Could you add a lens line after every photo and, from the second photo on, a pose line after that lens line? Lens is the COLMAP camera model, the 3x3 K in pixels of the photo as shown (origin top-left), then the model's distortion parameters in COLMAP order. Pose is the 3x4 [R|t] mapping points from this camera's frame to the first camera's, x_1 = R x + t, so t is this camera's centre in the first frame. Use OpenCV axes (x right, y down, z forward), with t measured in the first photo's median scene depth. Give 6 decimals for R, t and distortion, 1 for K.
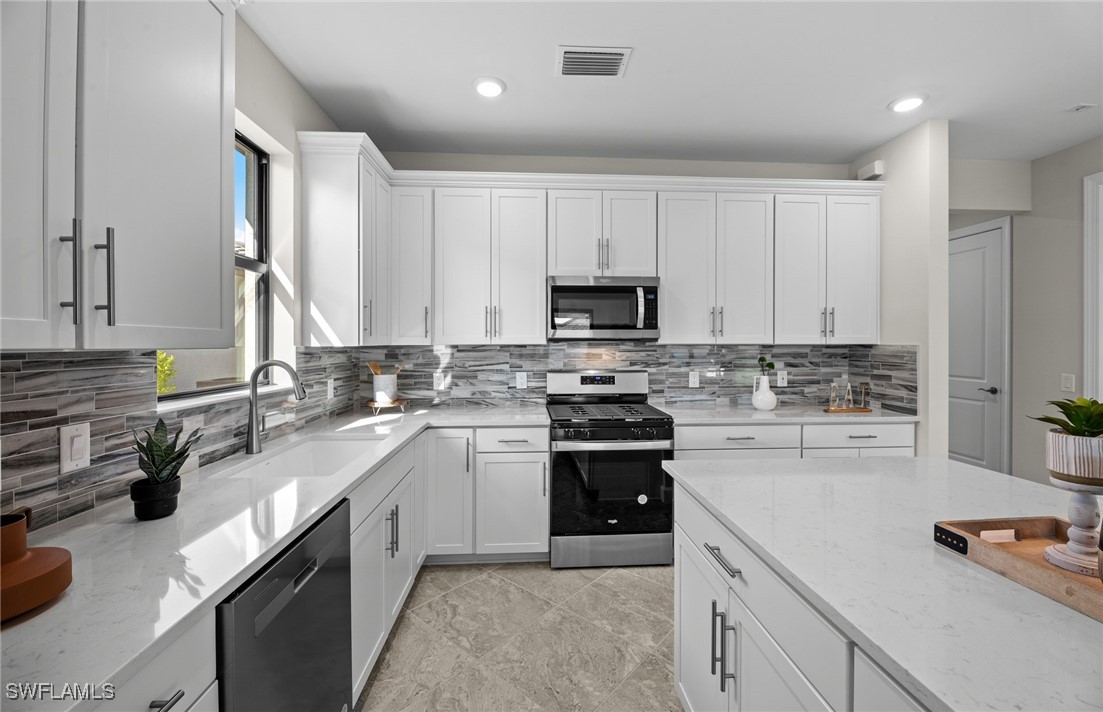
lens RADIAL K [[447.8, 0, 552.9], [0, 447.8, 345.6], [0, 0, 1]] dist [0.000170, -0.003431]
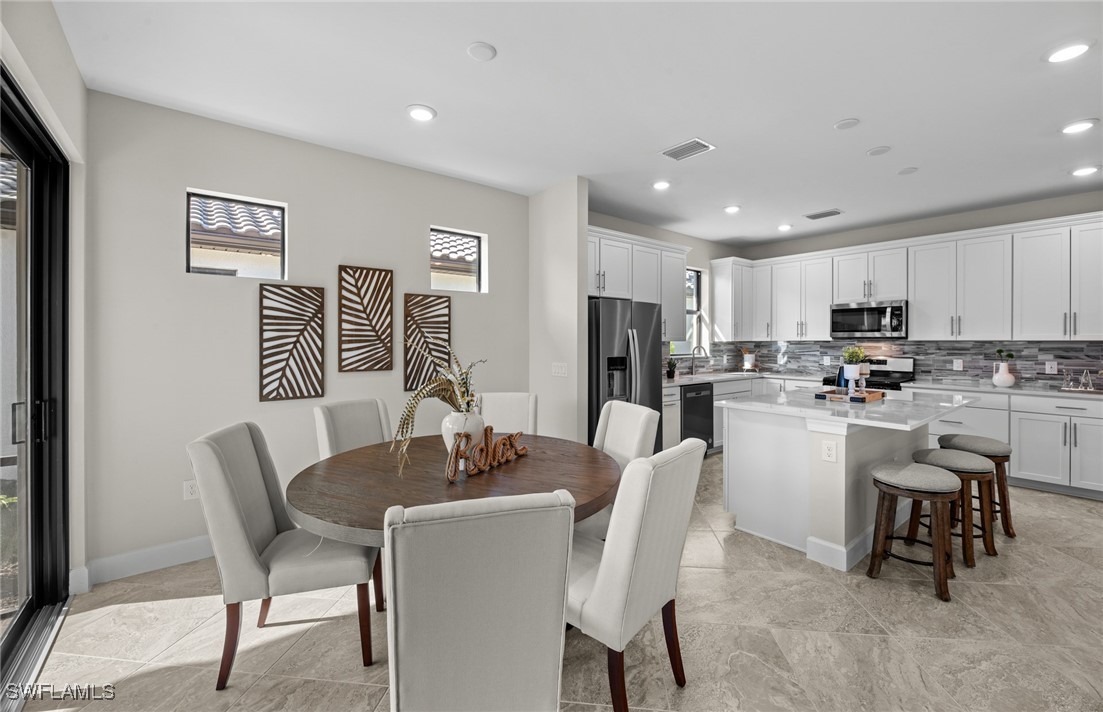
lens RADIAL K [[454.1, 0, 547.2], [0, 454.1, 343.4], [0, 0, 1]] dist [0.000290, -0.002982]
pose [[0.568554, 0.005102, -0.822630, 0.850523], [-0.004250, 0.999986, 0.003265, 0.007713], [0.822635, 0.001640, 0.568567, -1.029496]]
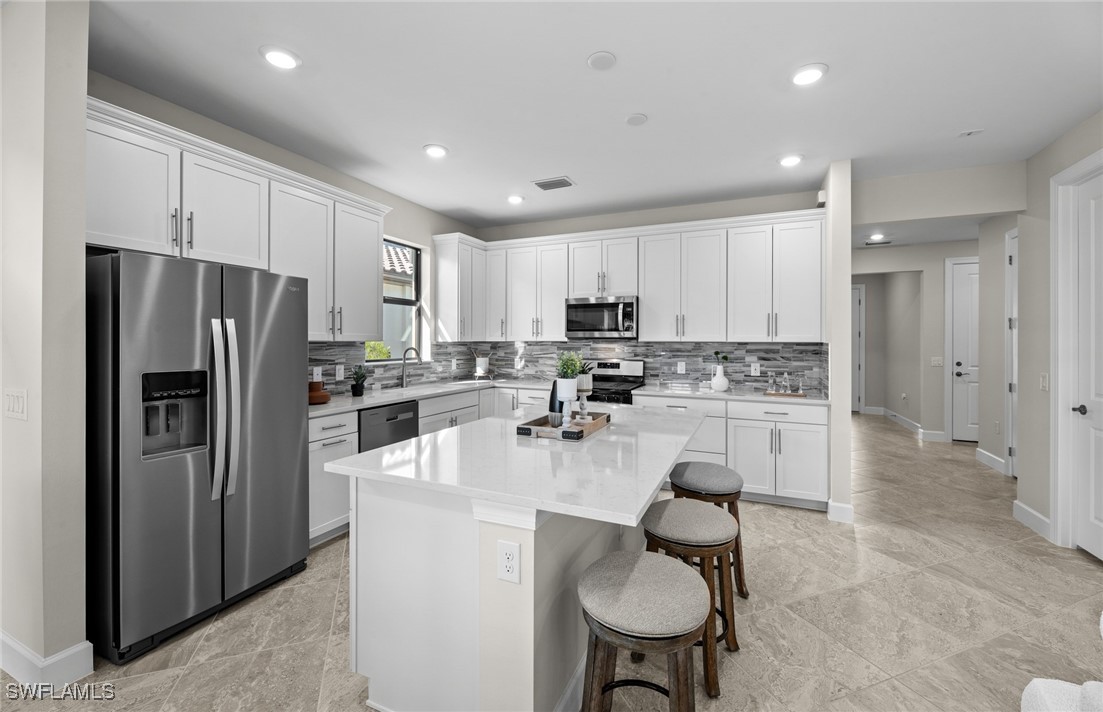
lens RADIAL K [[452.5, 0, 554.4], [0, 452.5, 342.1], [0, 0, 1]] dist [0.000148, -0.000313]
pose [[0.885803, 0.004909, -0.464036, 0.677149], [-0.006830, 0.999974, -0.002460, 0.004490], [0.464012, 0.005349, 0.885813, -0.434923]]
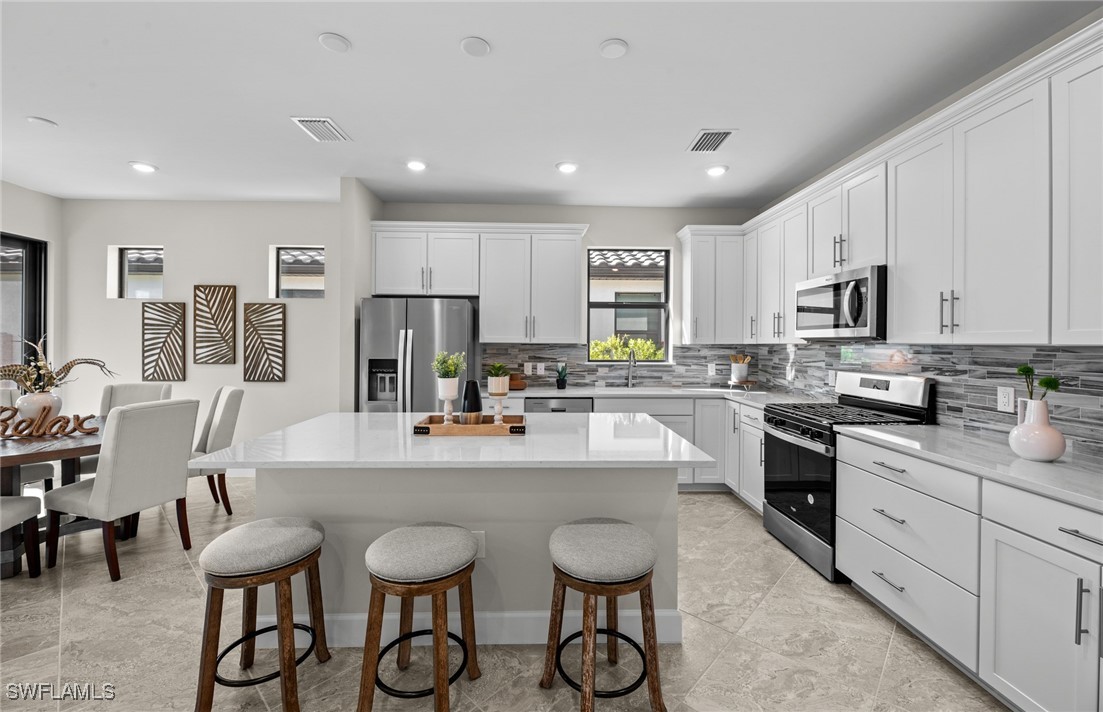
lens RADIAL K [[454.1, 0, 547.2], [0, 454.1, 343.4], [0, 0, 1]] dist [0.000290, -0.002982]
pose [[-0.040694, 0.002991, -0.999167, 1.106424], [-0.009856, 0.999946, 0.003395, -0.000921], [0.999123, 0.009986, -0.040663, 0.403991]]
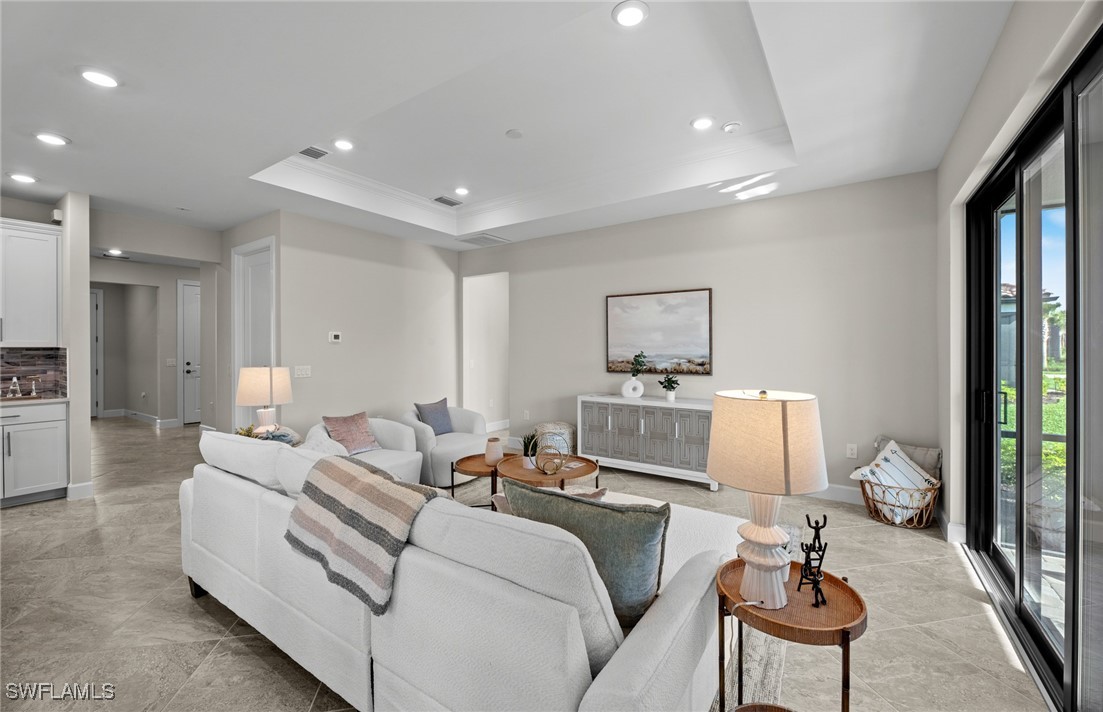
lens RADIAL K [[447.8, 0, 552.9], [0, 447.8, 345.6], [0, 0, 1]] dist [0.000170, -0.003431]
pose [[0.615133, 0.000485, 0.788423, 0.607451], [0.006464, 0.999963, -0.005658, 0.009427], [-0.788397, 0.008577, 0.615107, -1.015511]]
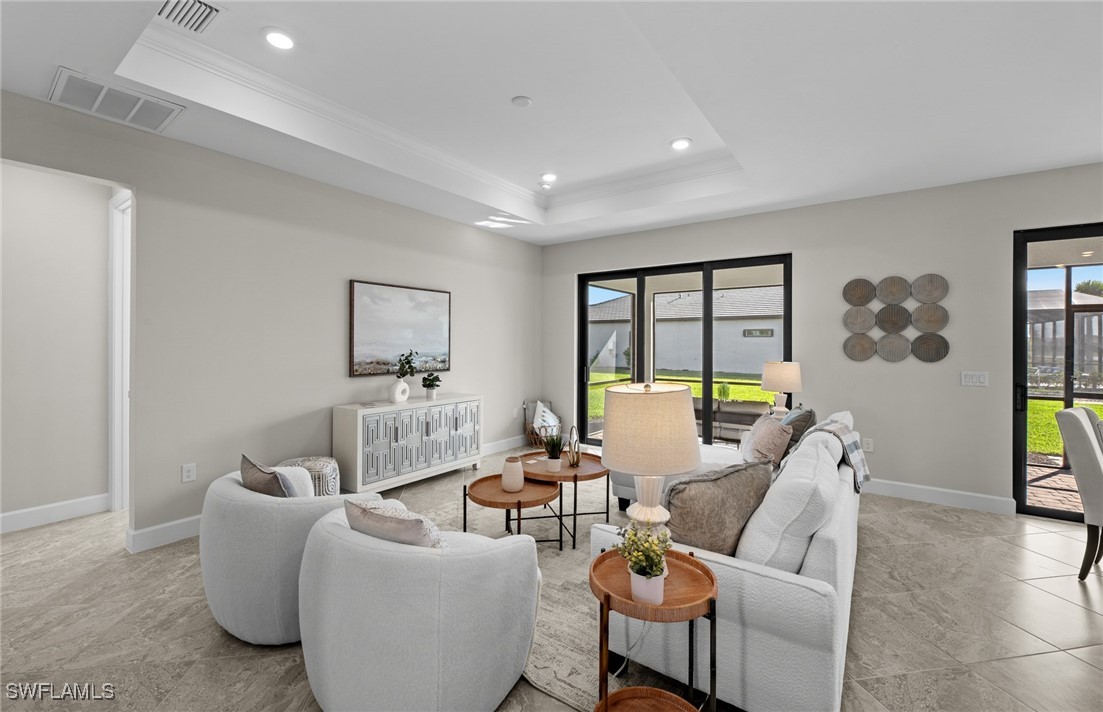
lens RADIAL K [[454.1, 0, 547.2], [0, 454.1, 343.4], [0, 0, 1]] dist [0.000290, -0.002982]
pose [[-0.770006, -0.002799, 0.638030, 0.765305], [-0.001886, 0.999996, 0.002111, -0.002011], [-0.638034, 0.000422, -0.770008, 0.545227]]
